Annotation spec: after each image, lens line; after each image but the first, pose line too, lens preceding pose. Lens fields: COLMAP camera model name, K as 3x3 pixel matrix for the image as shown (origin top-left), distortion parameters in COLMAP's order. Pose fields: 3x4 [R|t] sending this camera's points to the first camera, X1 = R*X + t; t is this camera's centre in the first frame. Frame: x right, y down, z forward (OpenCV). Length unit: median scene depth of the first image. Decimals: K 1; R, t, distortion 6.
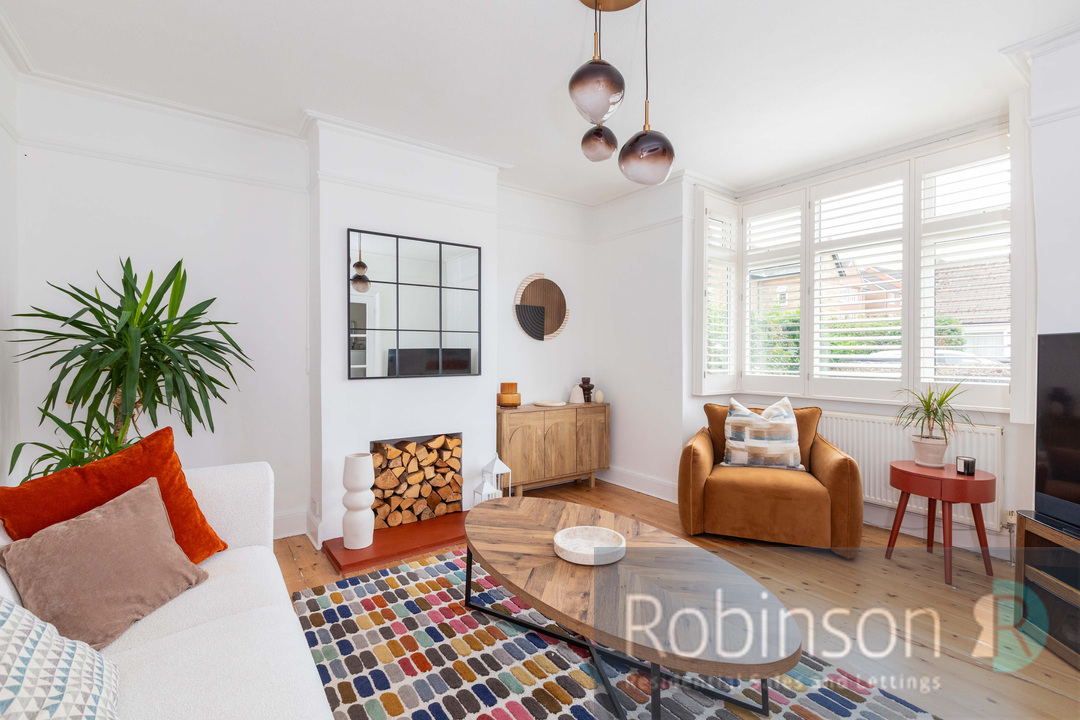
lens RADIAL K [[472.1, 0, 536.0], [0, 472.1, 356.3], [0, 0, 1]] dist [-0.002381, 0.000370]
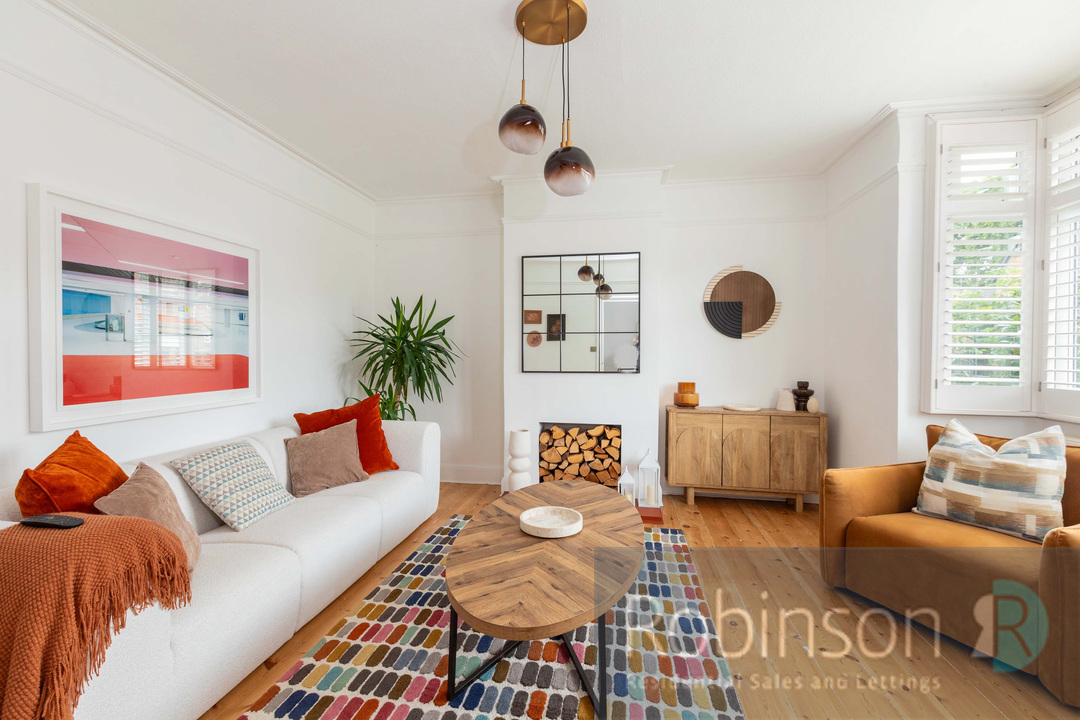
lens RADIAL K [[472.1, 0, 536.0], [0, 472.1, 356.3], [0, 0, 1]] dist [-0.002381, 0.000370]
pose [[0.703279, 0.008020, -0.710869, 0.503197], [-0.005639, 0.999968, 0.005704, -0.002632], [0.710892, -0.000003, 0.703302, 0.098994]]
